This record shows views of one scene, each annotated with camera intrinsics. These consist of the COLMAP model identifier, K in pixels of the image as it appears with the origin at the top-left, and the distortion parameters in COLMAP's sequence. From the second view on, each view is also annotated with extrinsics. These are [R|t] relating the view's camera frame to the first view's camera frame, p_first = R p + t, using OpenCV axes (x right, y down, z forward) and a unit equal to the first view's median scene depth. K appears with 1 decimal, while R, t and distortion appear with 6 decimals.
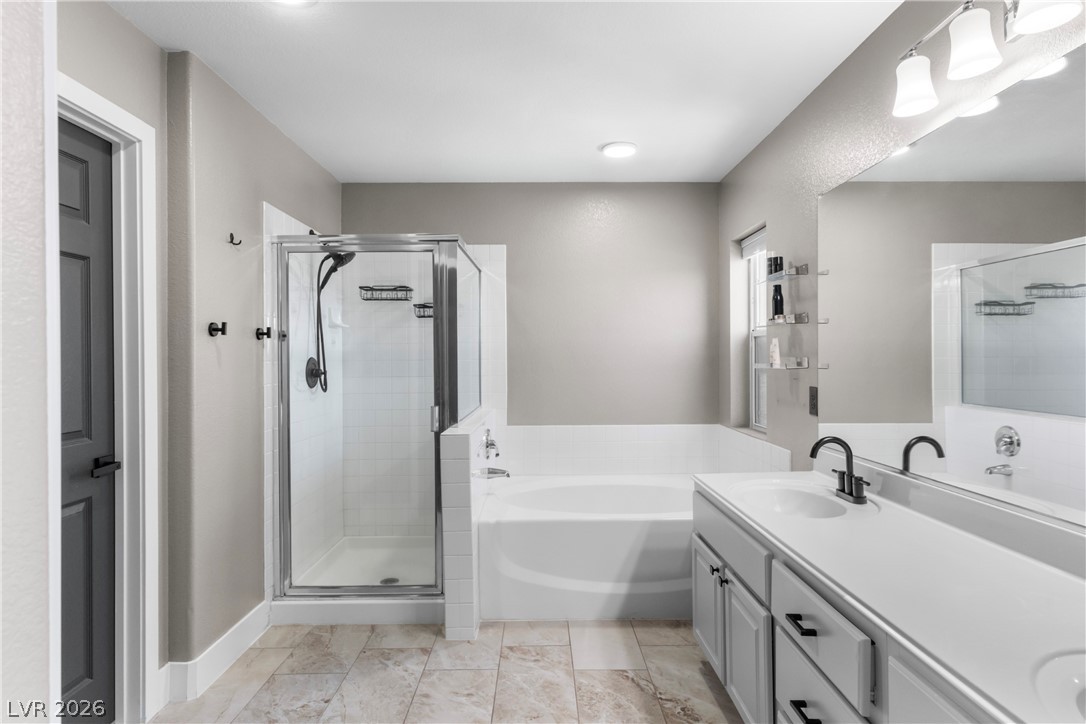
lens RADIAL K [[586.0, 0, 543.0], [0, 586.0, 362.0], [0, 0, 1]] dist [0.000855, 0.000143]
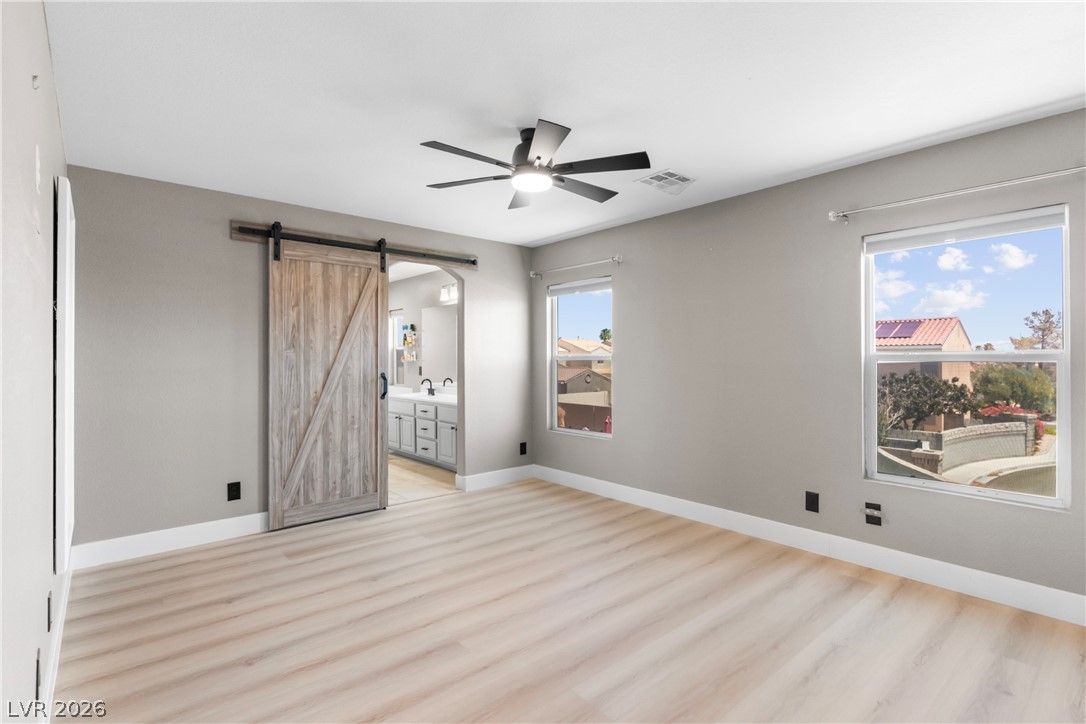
lens RADIAL K [[518.8, 0, 543.0], [0, 518.8, 362.0], [0, 0, 1]] dist [-0.002853, 0.010373]
pose [[0.757410, -0.005411, 0.652917, -0.682708], [0.006022, 0.999981, 0.001302, 0.013249], [-0.652912, 0.002946, 0.757428, -1.230368]]
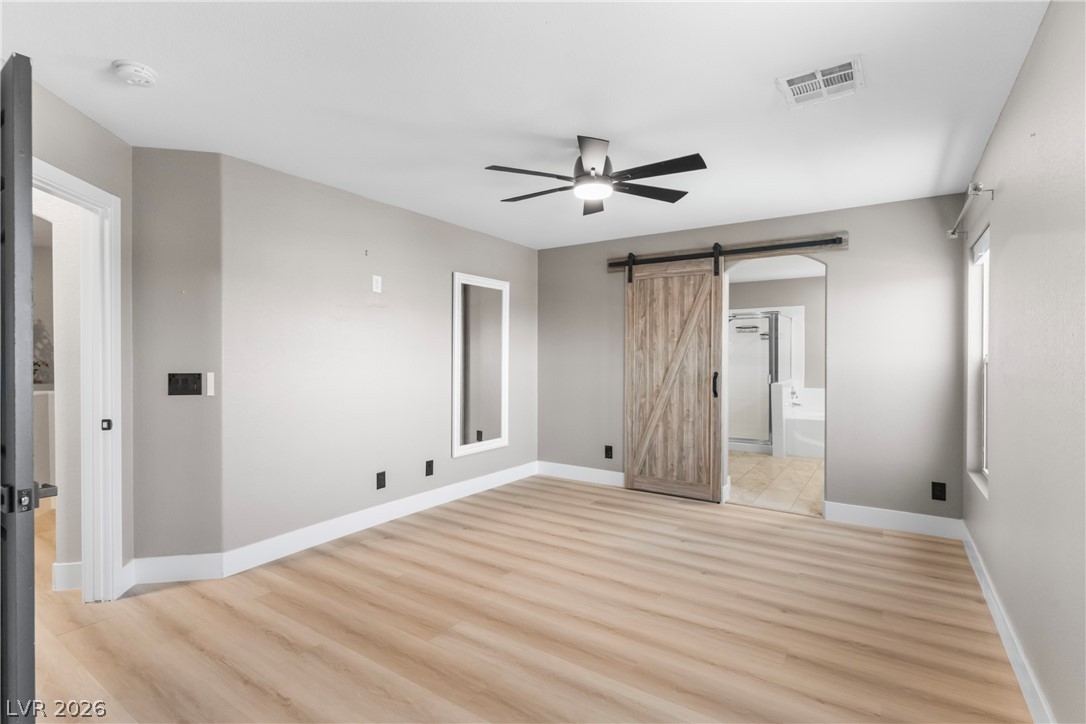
lens RADIAL K [[518.8, 0, 543.0], [0, 518.8, 362.0], [0, 0, 1]] dist [-0.002853, 0.010373]
pose [[0.828575, 0.010263, -0.559783, 0.252348], [-0.008064, 0.999947, 0.006397, 0.008314], [0.559819, -0.000787, 0.828614, -1.359814]]
